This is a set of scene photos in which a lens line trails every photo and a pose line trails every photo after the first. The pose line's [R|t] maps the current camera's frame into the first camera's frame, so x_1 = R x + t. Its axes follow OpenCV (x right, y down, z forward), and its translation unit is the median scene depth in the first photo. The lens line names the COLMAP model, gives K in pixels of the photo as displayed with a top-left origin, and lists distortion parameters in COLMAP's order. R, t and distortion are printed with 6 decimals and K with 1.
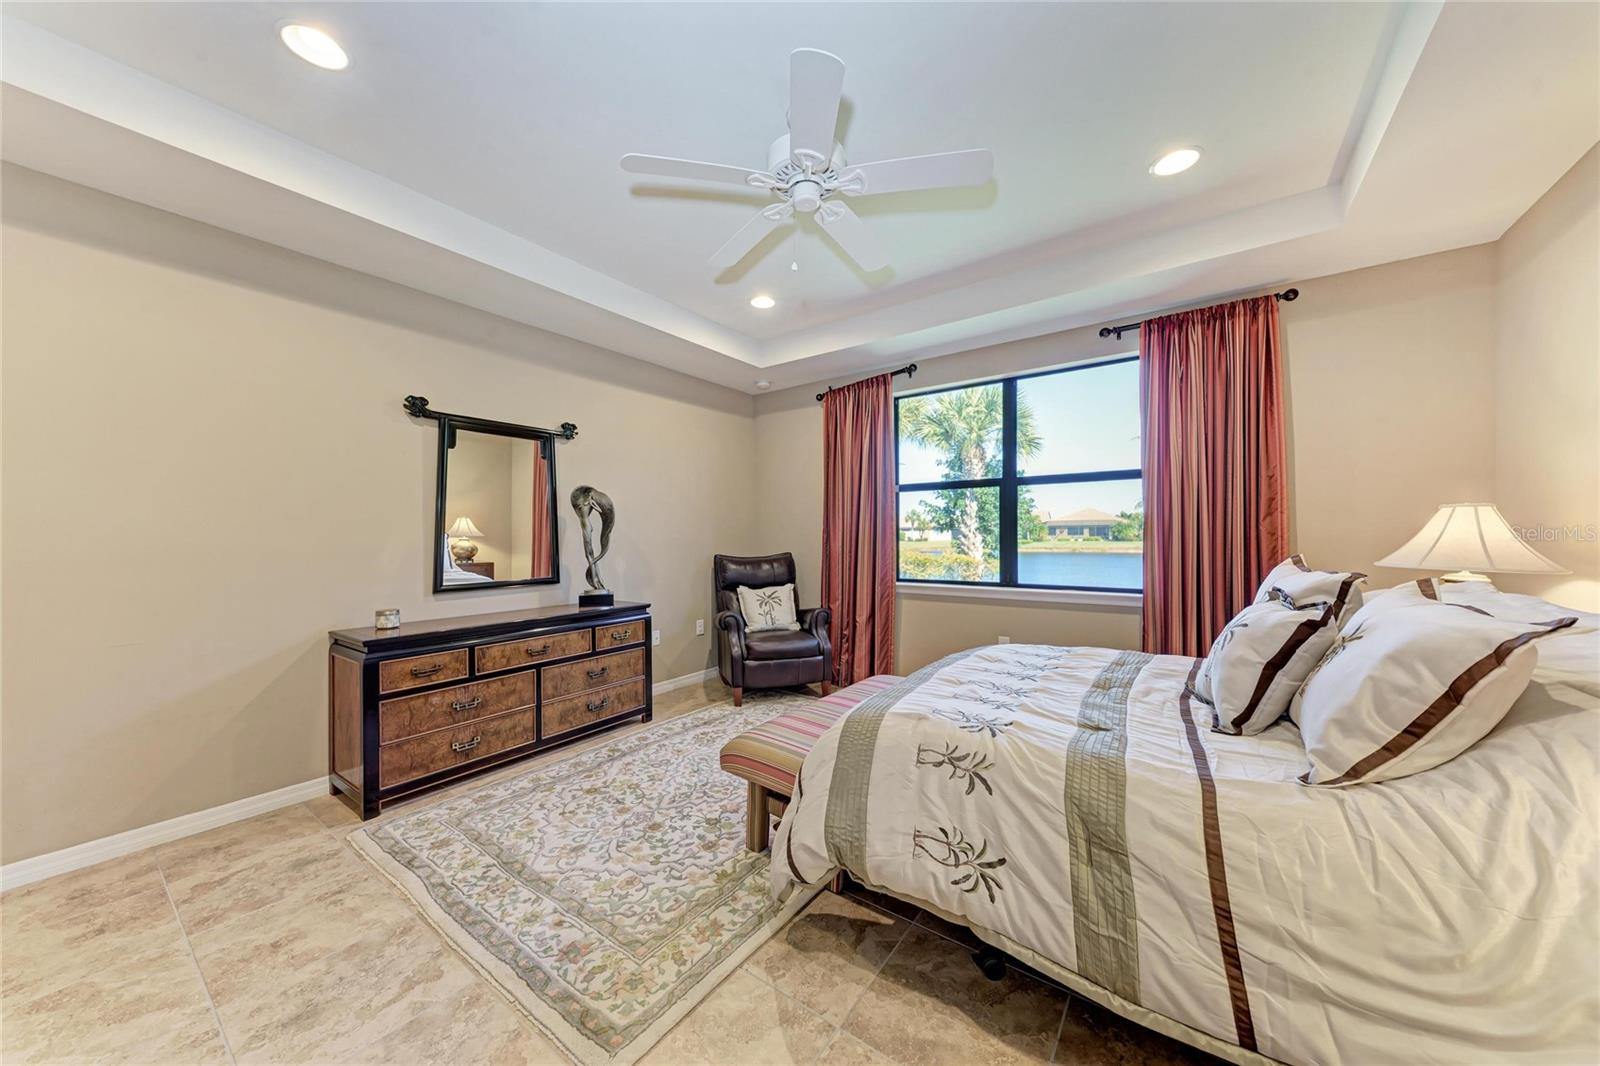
lens RADIAL K [[544.6, 0, 797.2], [0, 544.6, 536.6], [0, 0, 1]] dist [0.015492, -0.003120]
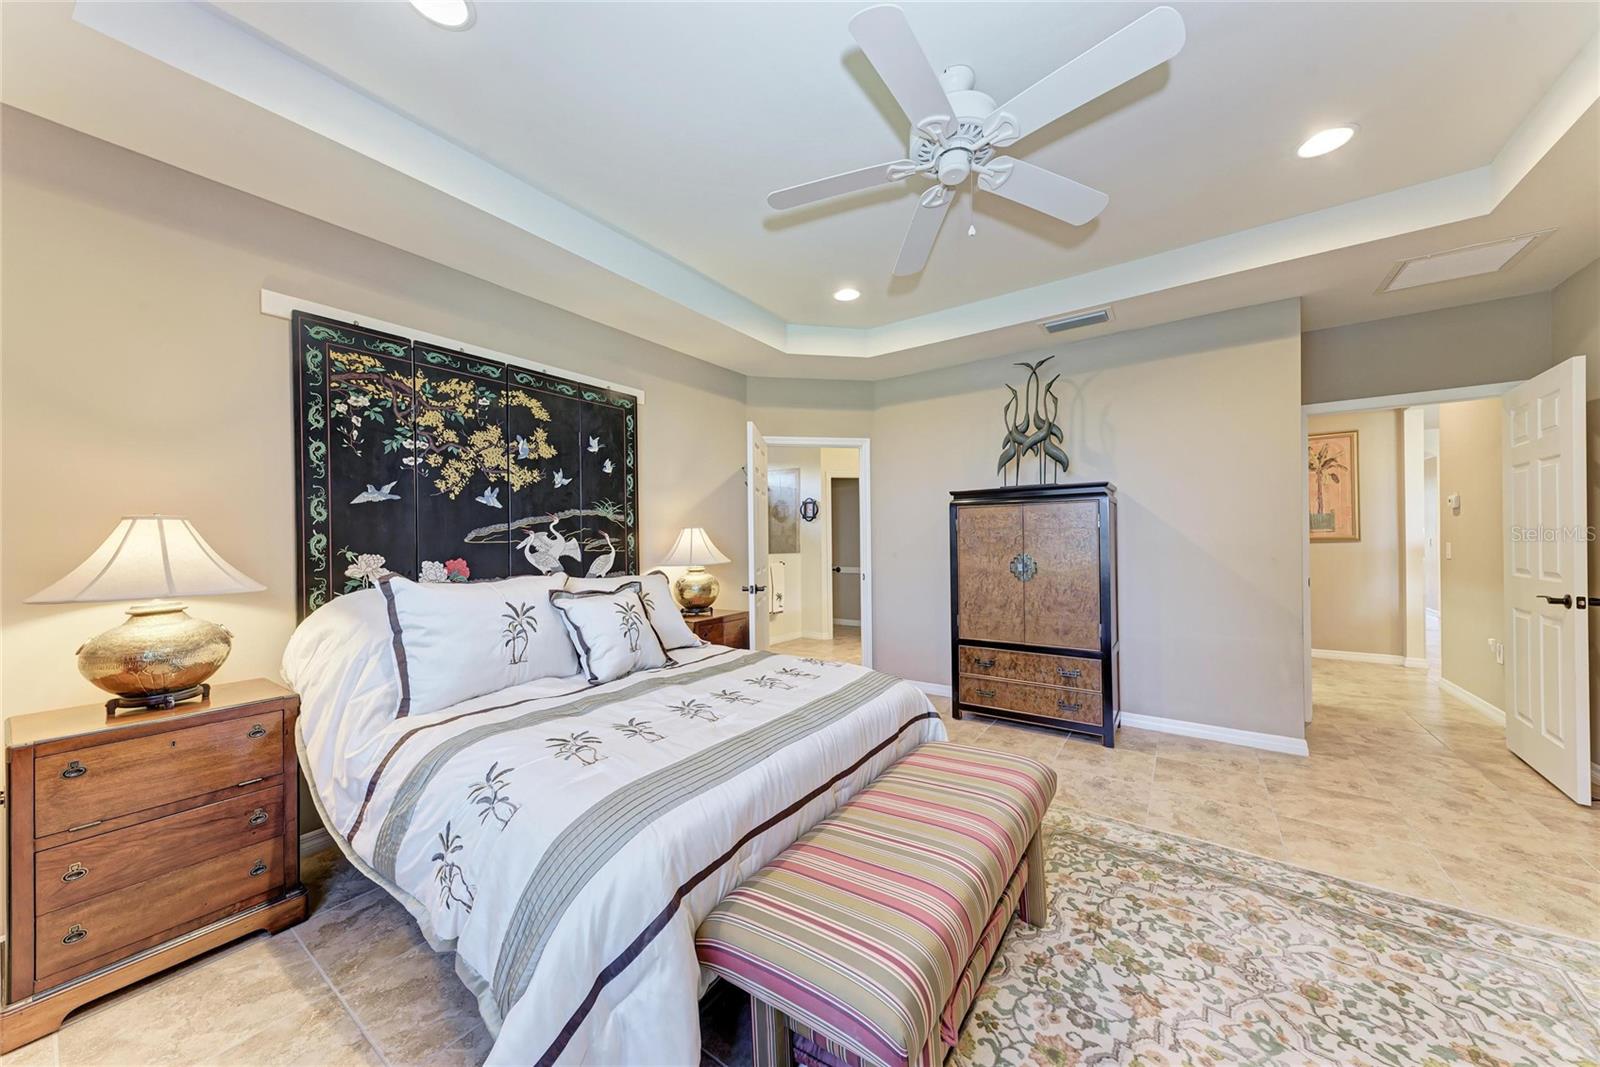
lens RADIAL K [[544.6, 0, 798.4], [0, 544.6, 537.7], [0, 0, 1]] dist [0.015492, -0.003120]
pose [[-0.999797, 0.016302, -0.011832, 0.199926], [0.016319, 0.999866, -0.001343, -0.006924], [0.011808, -0.001536, -0.999929, 1.292470]]
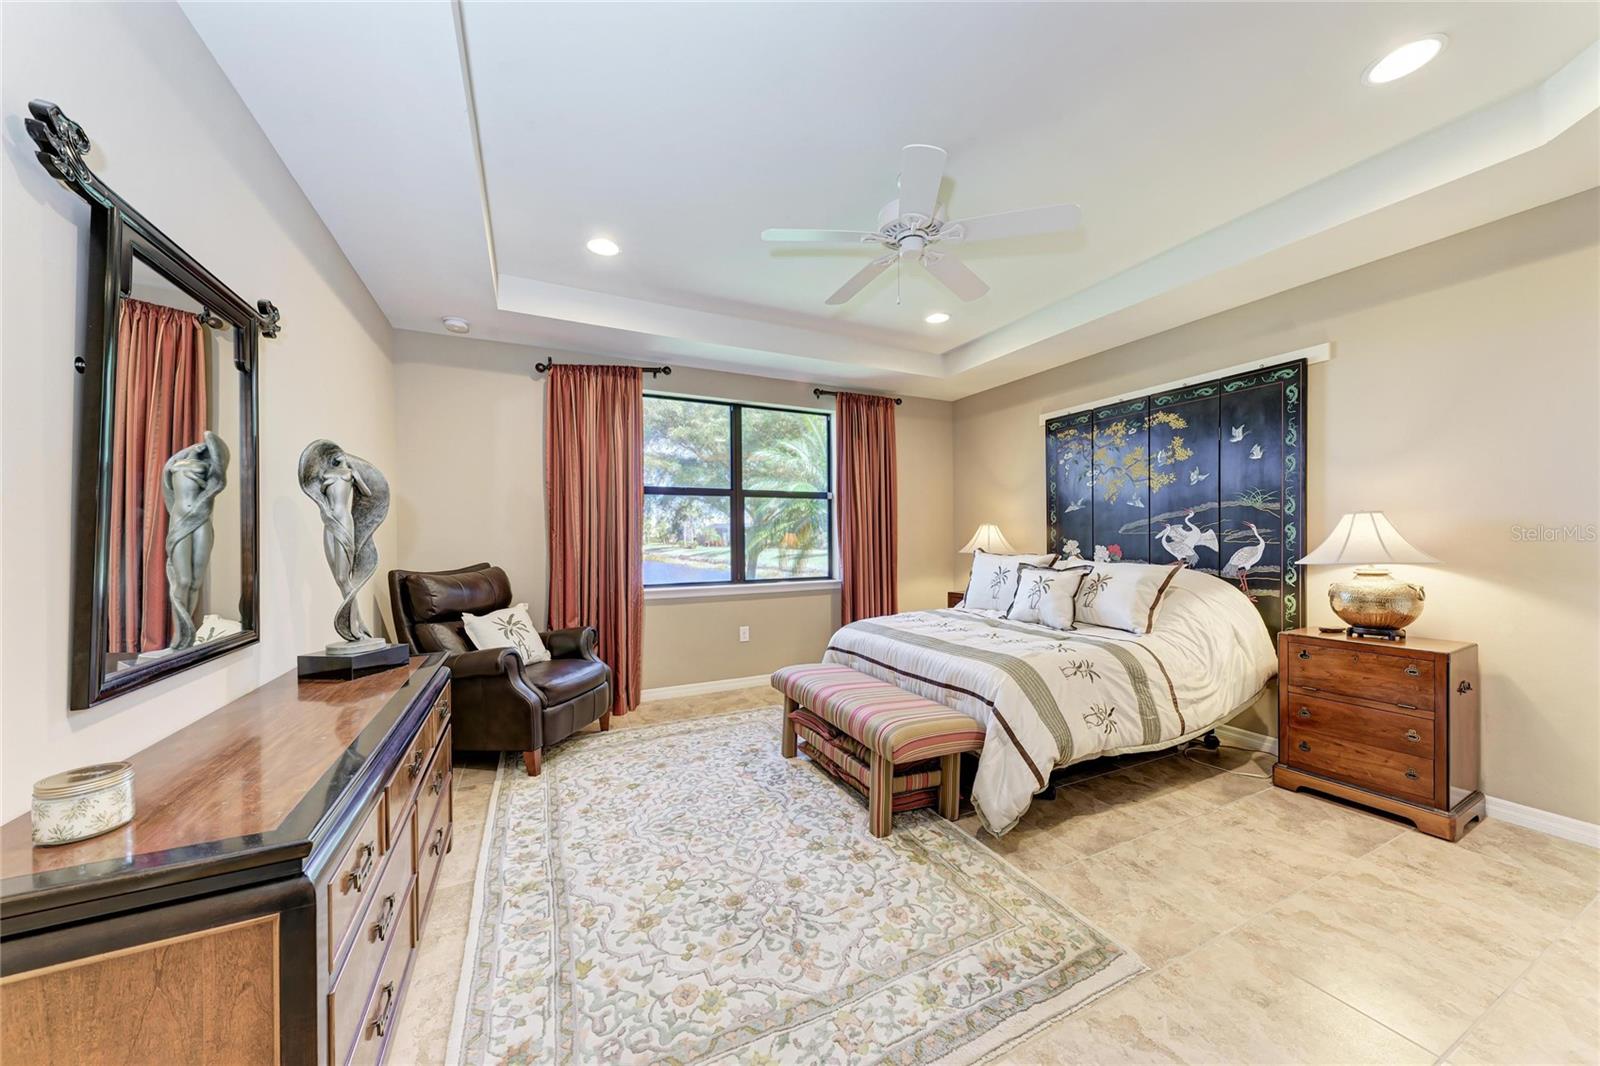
lens RADIAL K [[544.6, 0, 799.2], [0, 544.6, 534.1], [0, 0, 1]] dist [0.015492, -0.003120]
pose [[0.473269, 0.008003, 0.880882, -0.763257], [0.006782, 0.999896, -0.012728, 0.003341], [-0.880892, 0.011998, 0.473165, 0.448678]]
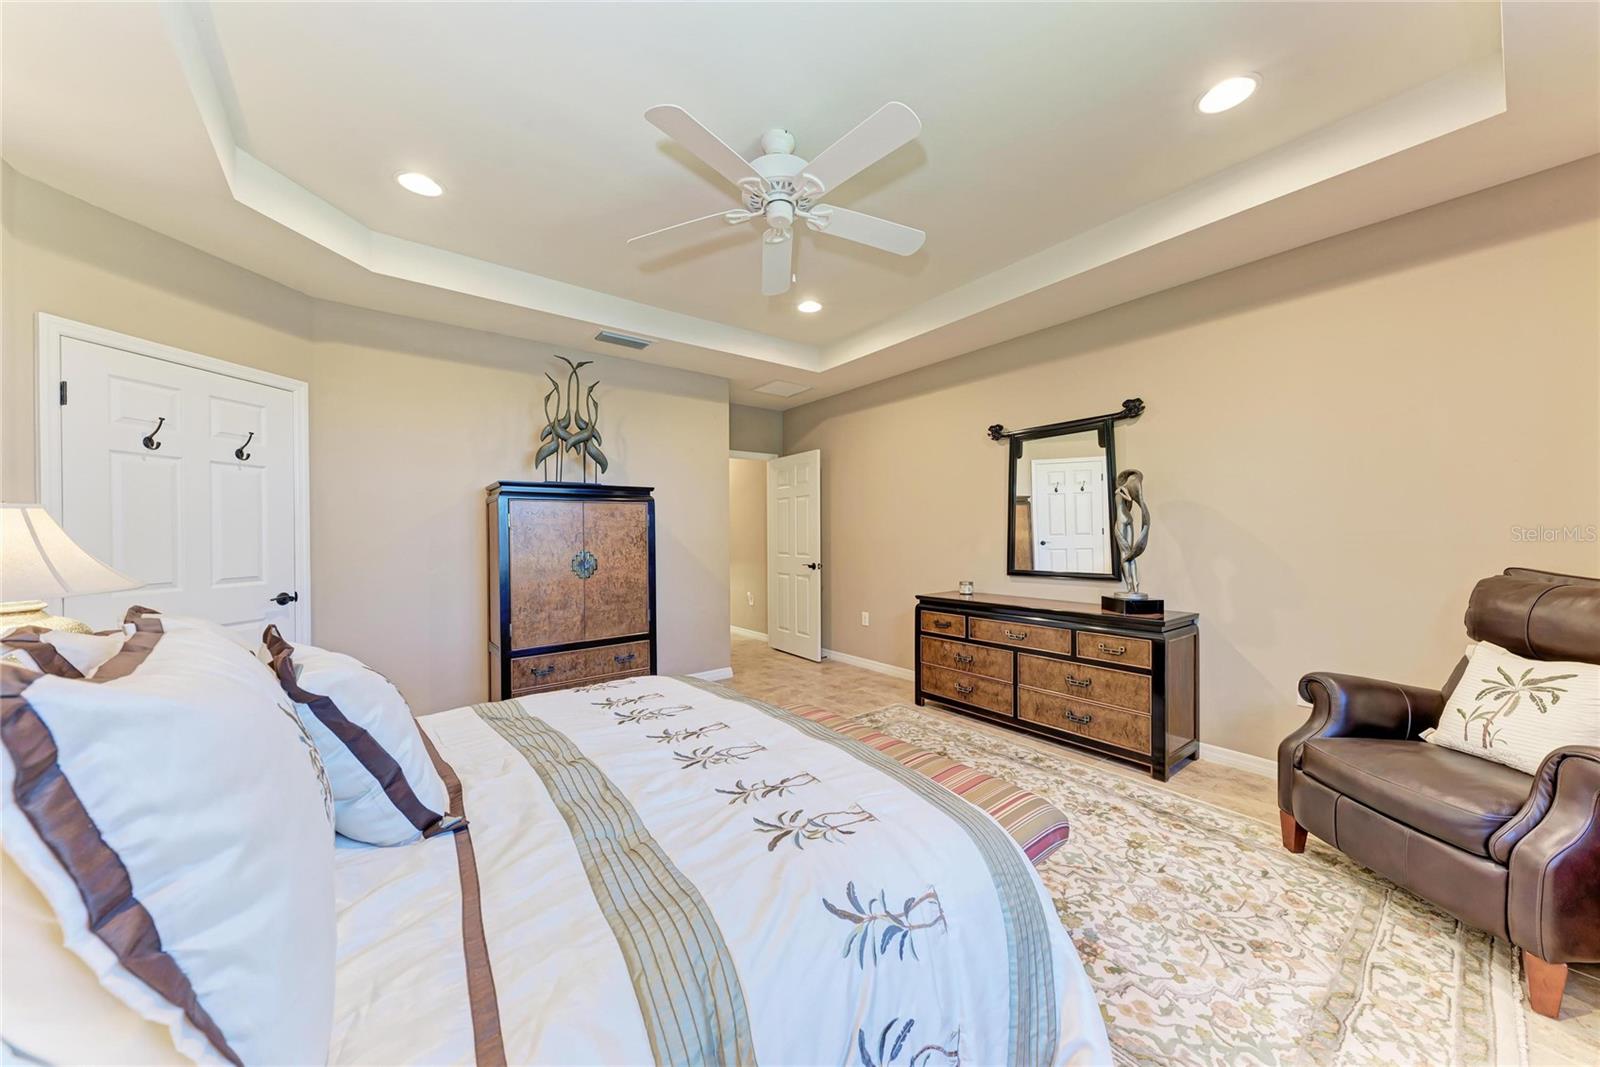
lens RADIAL K [[544.6, 0, 802.8], [0, 544.6, 533.1], [0, 0, 1]] dist [0.015492, -0.003120]
pose [[-0.276086, 0.006689, -0.961110, 0.697677], [0.010340, 0.999939, 0.003989, -0.004496], [0.961077, -0.008836, -0.276139, 0.905658]]
